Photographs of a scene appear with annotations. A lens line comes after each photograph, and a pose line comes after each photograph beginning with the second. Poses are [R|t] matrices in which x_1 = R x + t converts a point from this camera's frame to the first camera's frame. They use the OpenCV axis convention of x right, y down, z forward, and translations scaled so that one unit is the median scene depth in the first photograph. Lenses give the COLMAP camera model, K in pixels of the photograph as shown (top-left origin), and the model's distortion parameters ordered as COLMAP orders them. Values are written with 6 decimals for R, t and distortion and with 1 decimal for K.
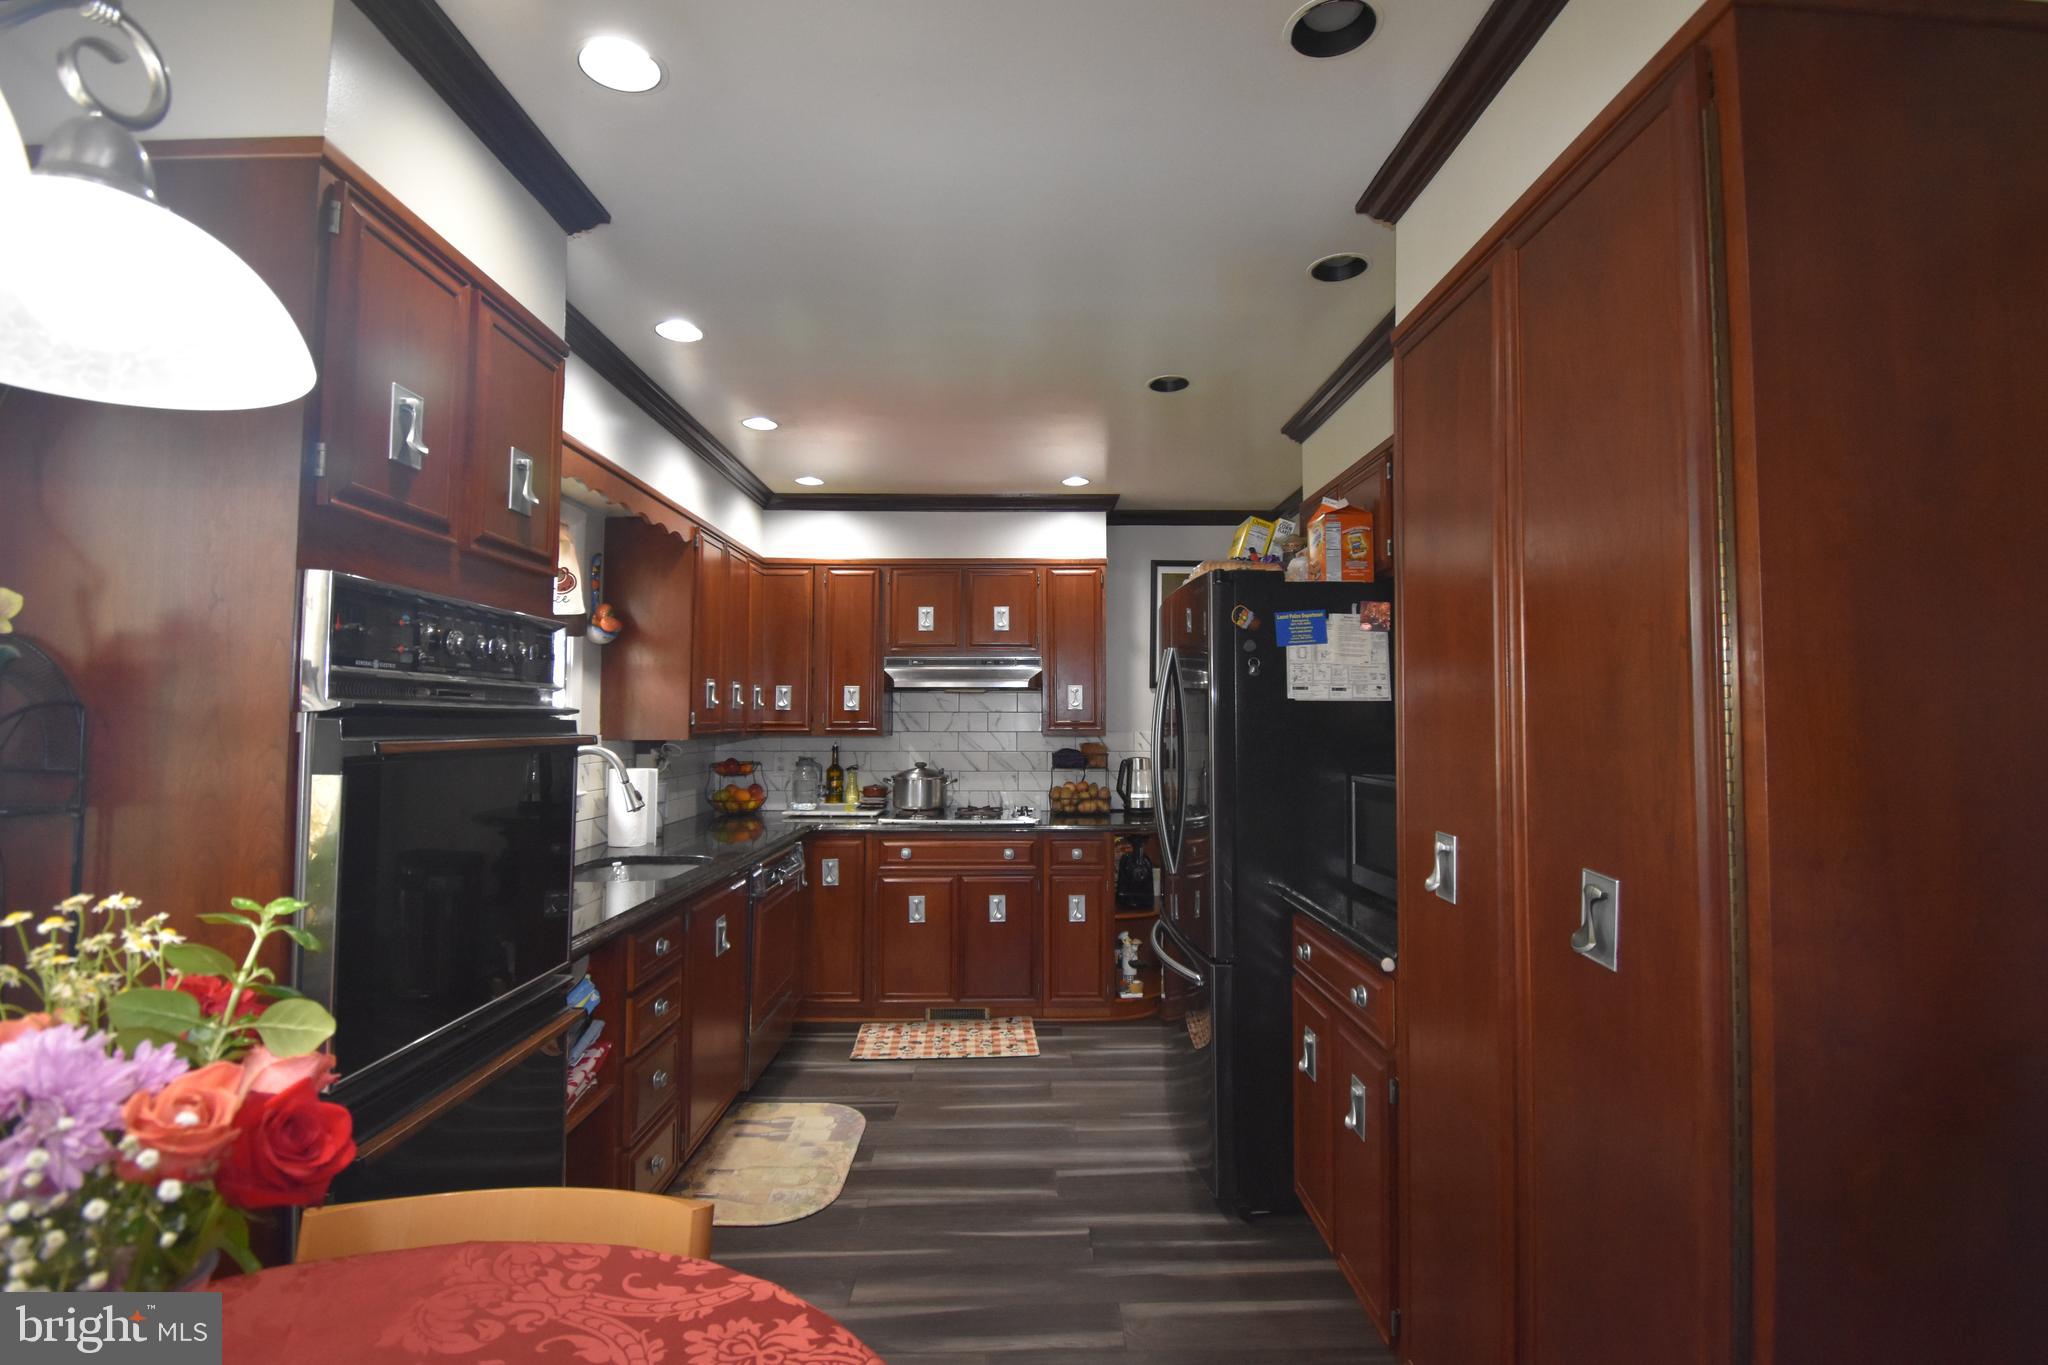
lens RADIAL K [[939.4, 0, 1024.8], [0, 939.4, 680.9], [0, 0, 1]] dist [0.003428, -0.001157]
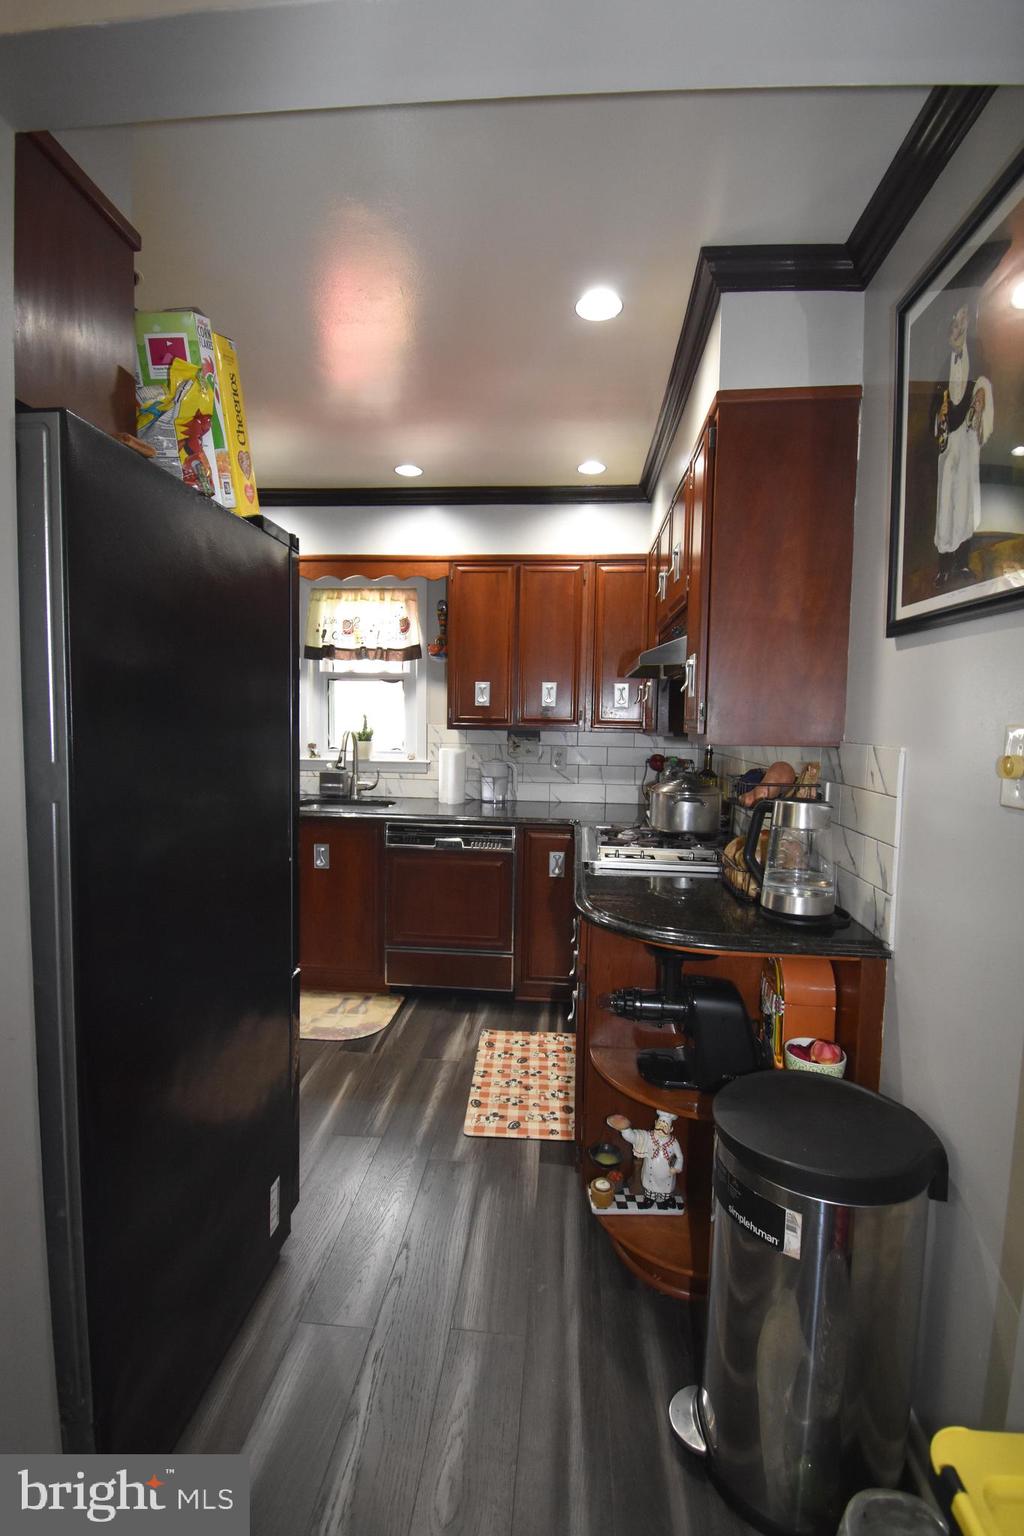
lens RADIAL K [[704.5, 0, 511.4], [0, 704.5, 765.6], [0, 0, 1]] dist [0.003428, -0.001157]
pose [[-0.096278, 0.071434, -0.992788, 0.570290], [0.021207, 0.997342, 0.069705, 0.042629], [0.995129, -0.014343, -0.097537, 1.074605]]
